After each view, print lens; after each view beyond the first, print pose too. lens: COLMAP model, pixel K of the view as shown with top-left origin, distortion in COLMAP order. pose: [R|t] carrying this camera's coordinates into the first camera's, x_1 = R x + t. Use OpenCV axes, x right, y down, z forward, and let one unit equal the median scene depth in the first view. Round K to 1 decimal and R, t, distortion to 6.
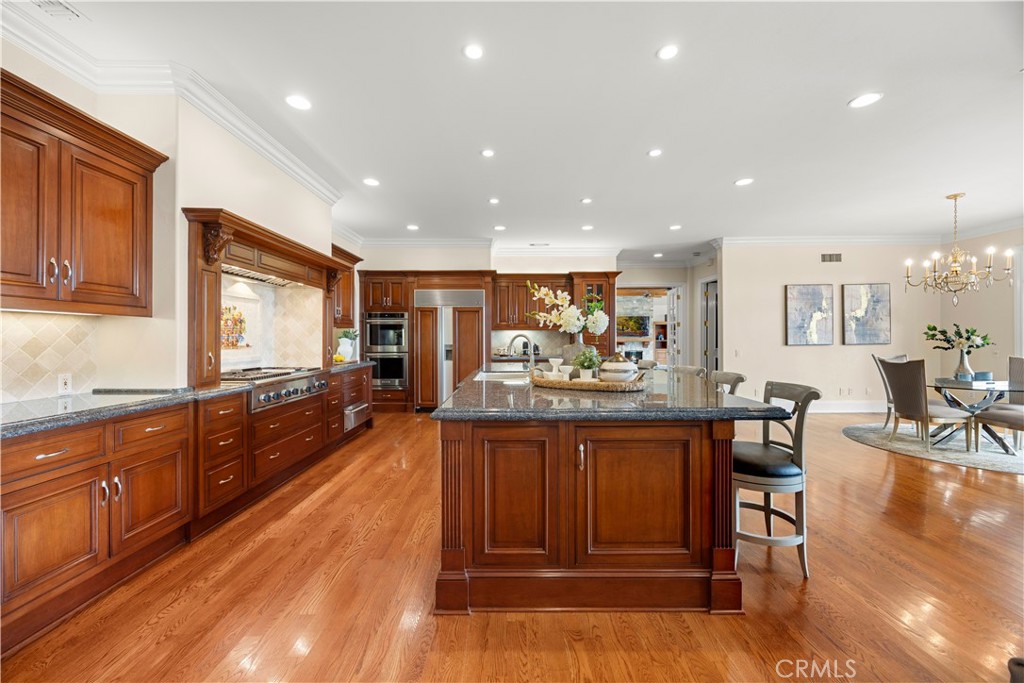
lens RADIAL K [[393.5, 0, 505.3], [0, 393.5, 338.4], [0, 0, 1]] dist [-0.001013, -0.000014]
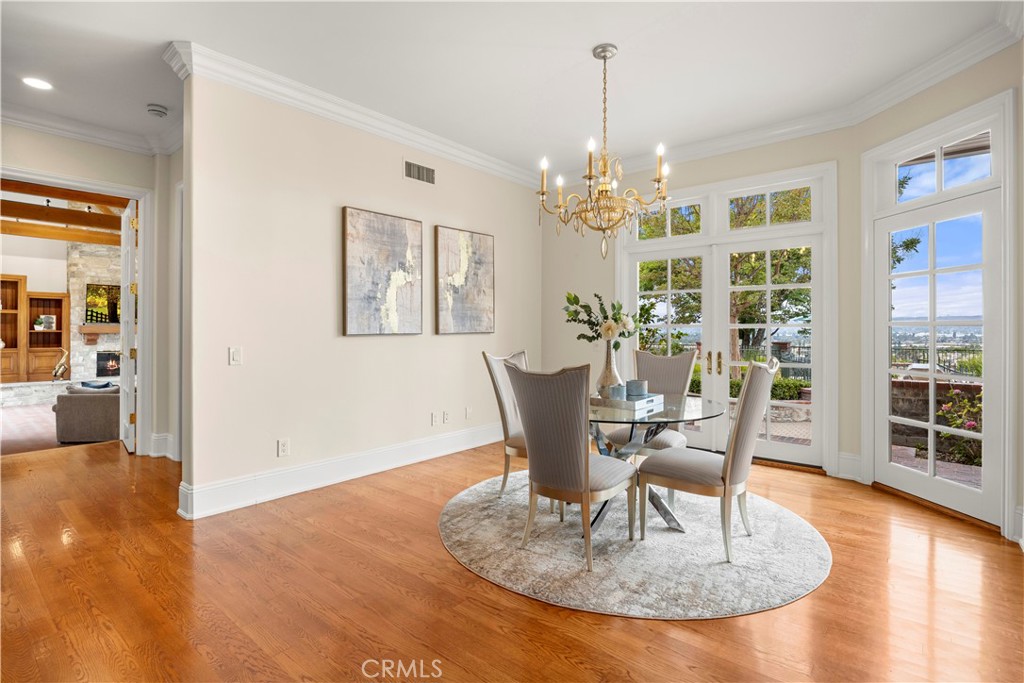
lens RADIAL K [[534.5, 0, 514.3], [0, 534.5, 332.6], [0, 0, 1]] dist [0.001804, 0.001049]
pose [[0.645608, 0.001251, 0.763668, 0.376914], [-0.004336, 0.999989, 0.002027, 0.012186], [-0.763656, -0.004619, 0.645606, 0.456281]]
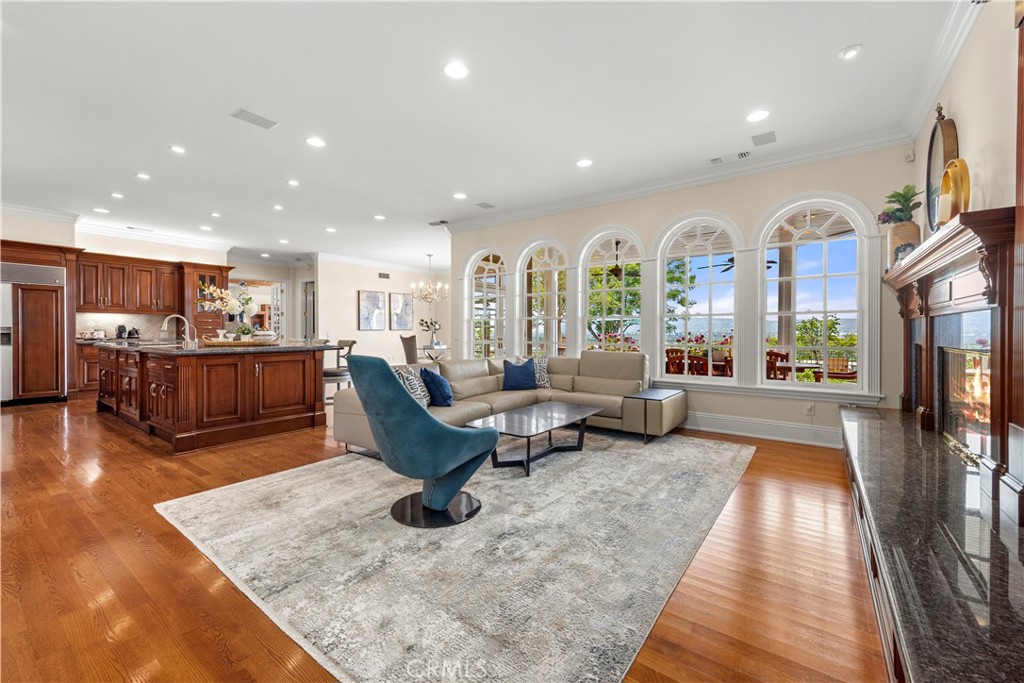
lens RADIAL K [[393.5, 0, 513.3], [0, 393.5, 336.9], [0, 0, 1]] dist [-0.001013, -0.000014]
pose [[0.568808, -0.009798, 0.822412, -0.209072], [-0.003595, 0.999890, 0.014399, 0.020452], [-0.822462, -0.011146, 0.568710, -0.375098]]
